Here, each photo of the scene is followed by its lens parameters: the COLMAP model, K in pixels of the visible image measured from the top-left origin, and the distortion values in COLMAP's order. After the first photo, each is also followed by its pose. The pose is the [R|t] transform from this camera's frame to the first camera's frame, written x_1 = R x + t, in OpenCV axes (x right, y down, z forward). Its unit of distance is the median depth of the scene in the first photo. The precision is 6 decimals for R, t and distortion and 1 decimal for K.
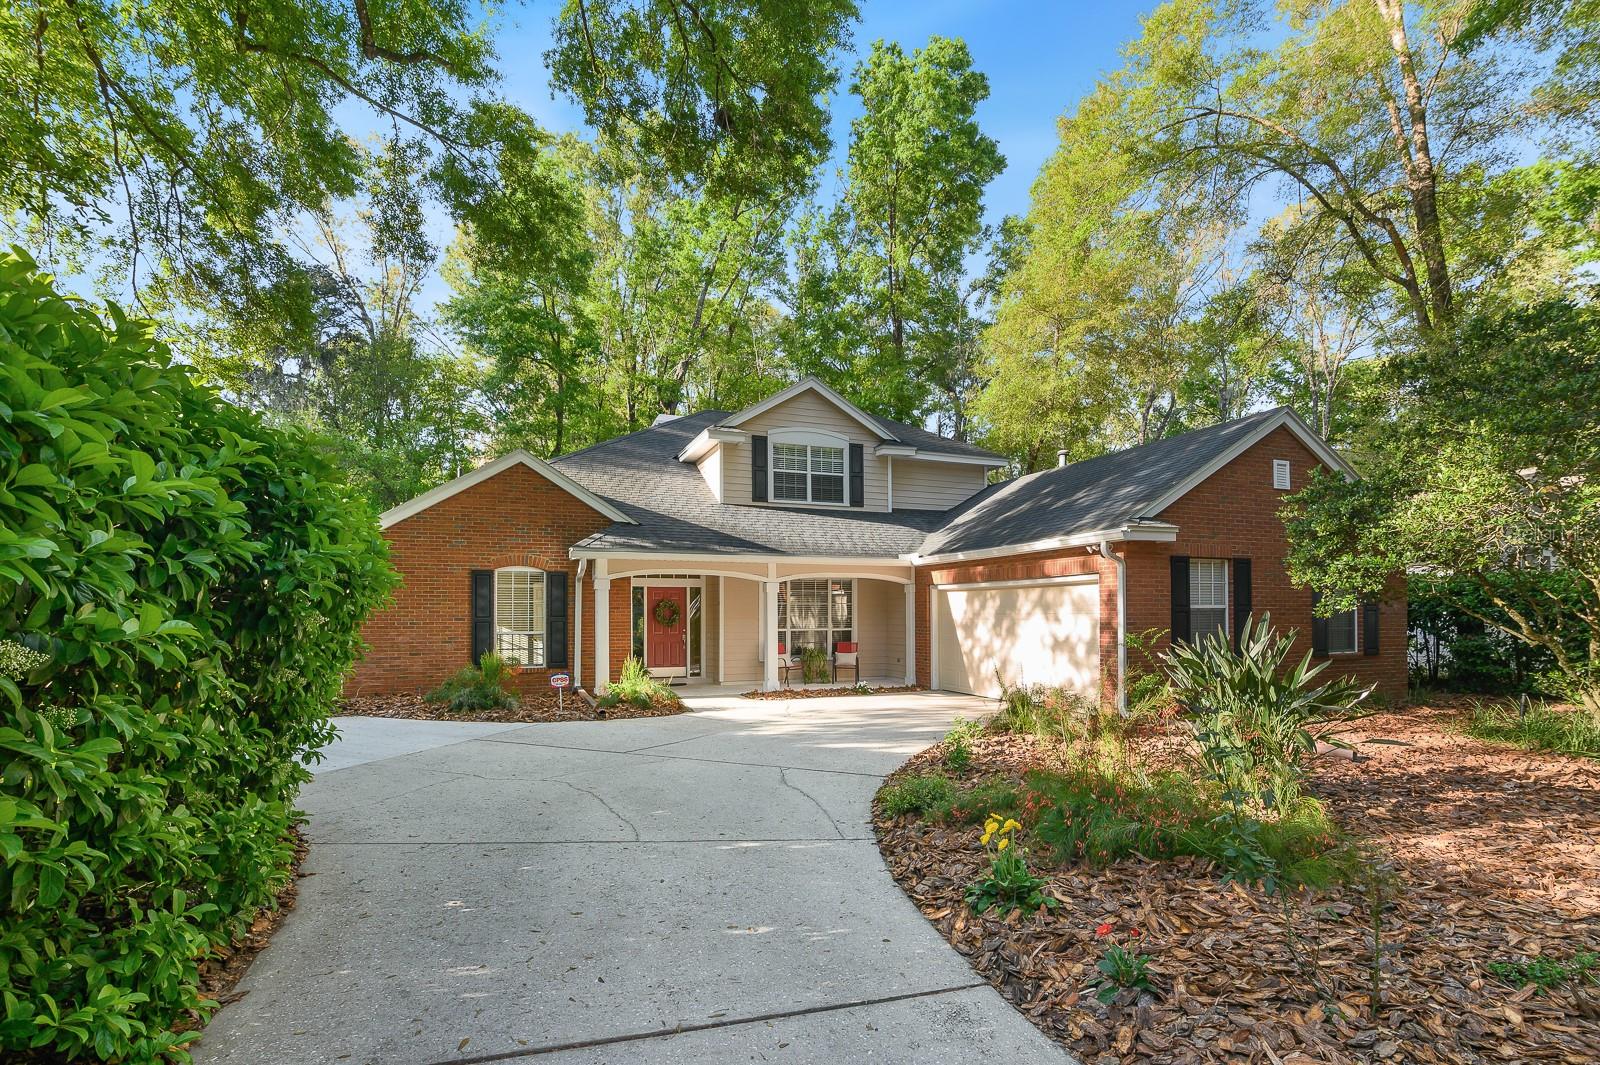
lens RADIAL K [[756.2, 0, 791.3], [0, 756.2, 572.4], [0, 0, 1]] dist [-0.015504, 0.000376]
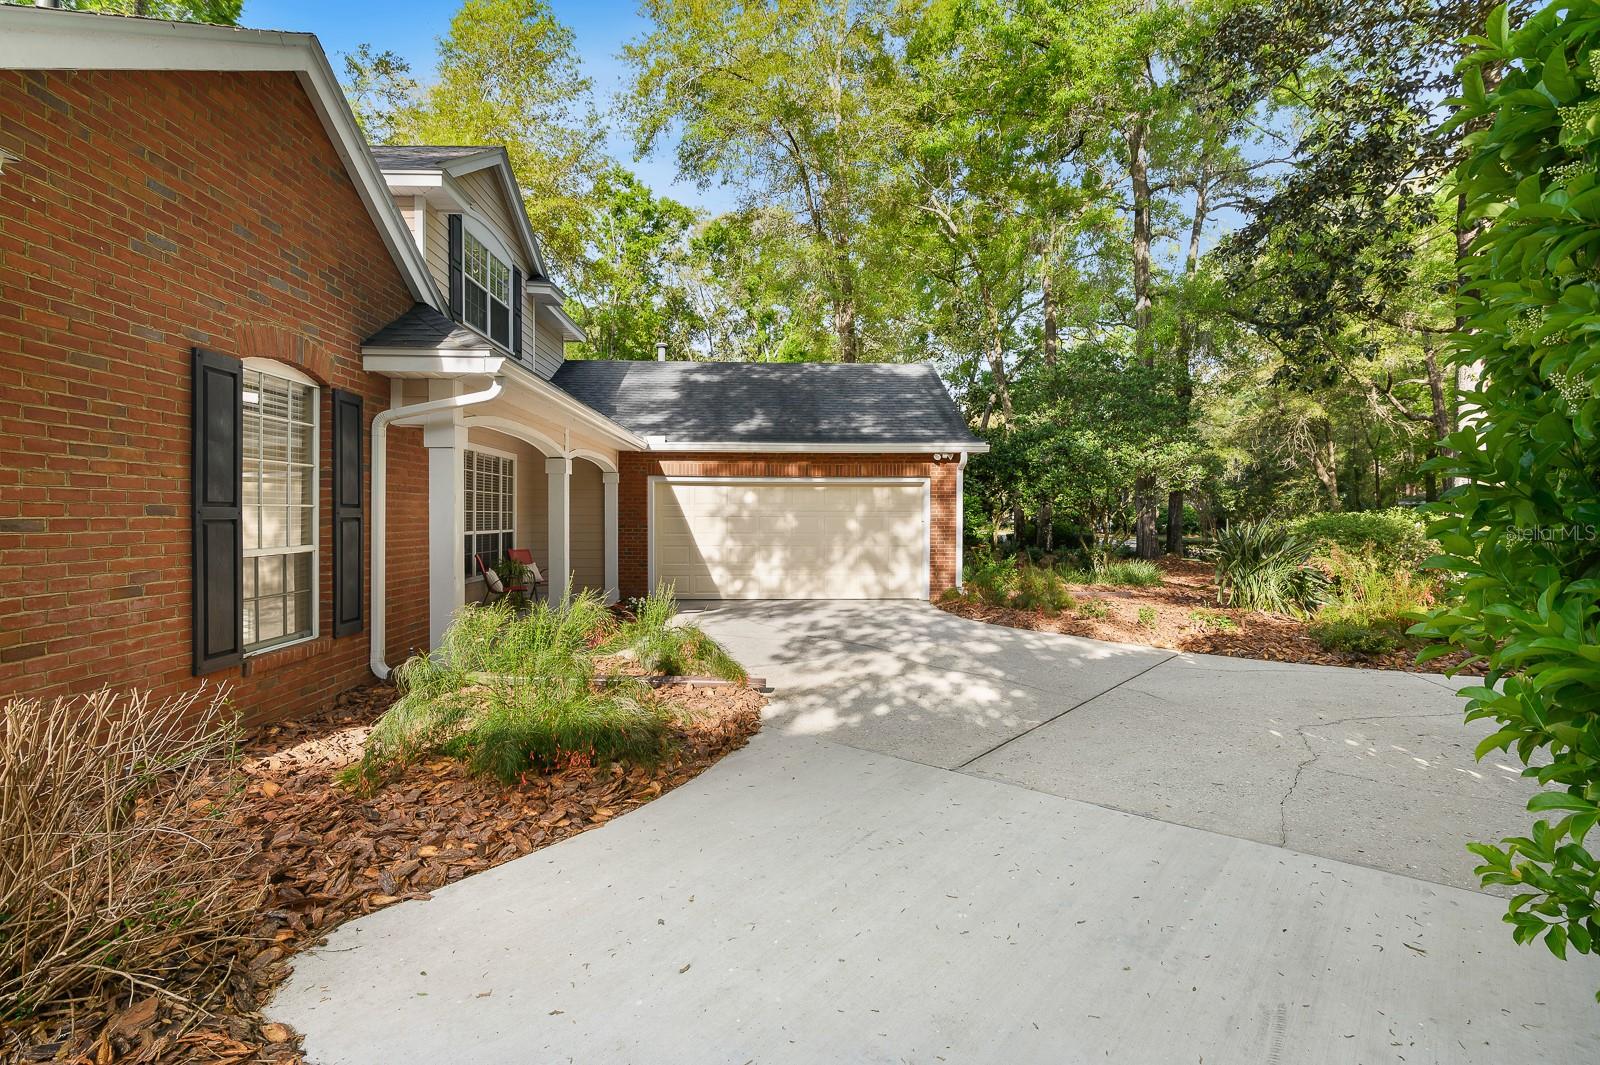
lens RADIAL K [[744.7, 0, 800.0], [0, 744.7, 532.5], [0, 0, 1]] dist [-0.014210, 0.000509]
pose [[0.305954, 0.007964, 0.952013, -0.527778], [-0.079058, 0.996724, 0.017069, 0.038809], [-0.948758, -0.080487, 0.305581, 0.571852]]
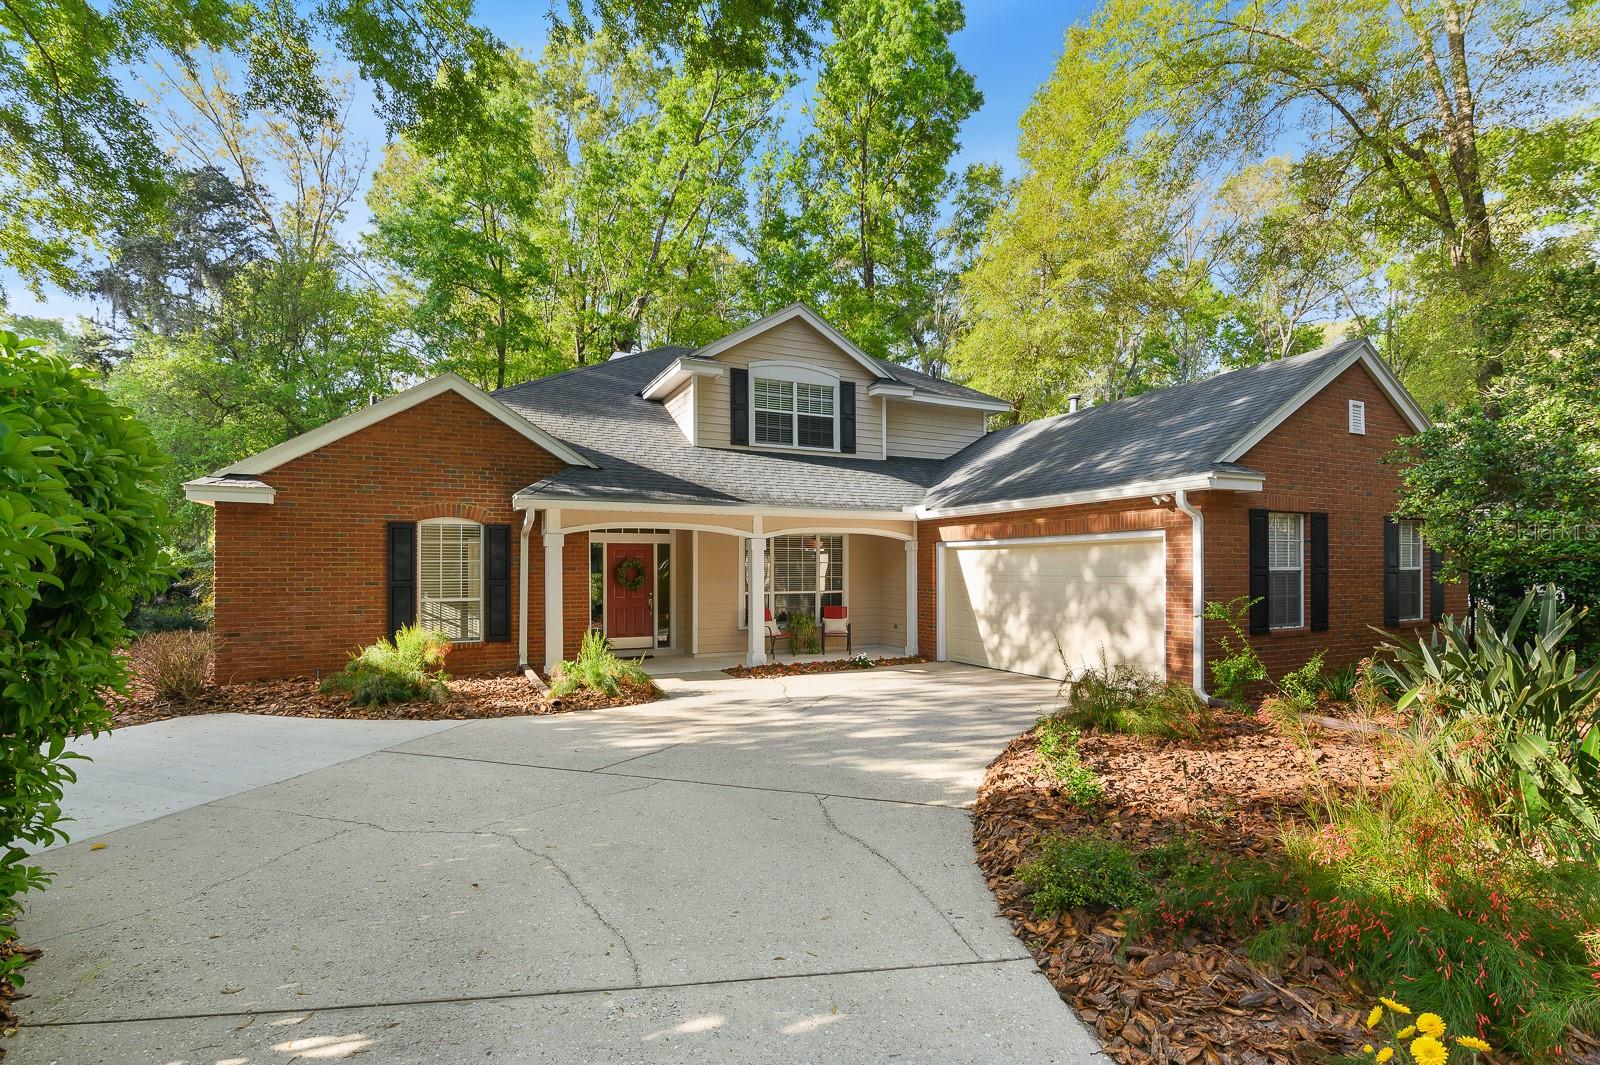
lens RADIAL K [[725.0, 0, 799.0], [0, 725.0, 539.5], [0, 0, 1]] dist [-0.016061, -0.000376]
pose [[0.995726, 0.003084, 0.092306, -0.048944], [-0.004455, 0.999883, 0.014655, 0.001982], [-0.092250, -0.015003, 0.995623, 0.162313]]
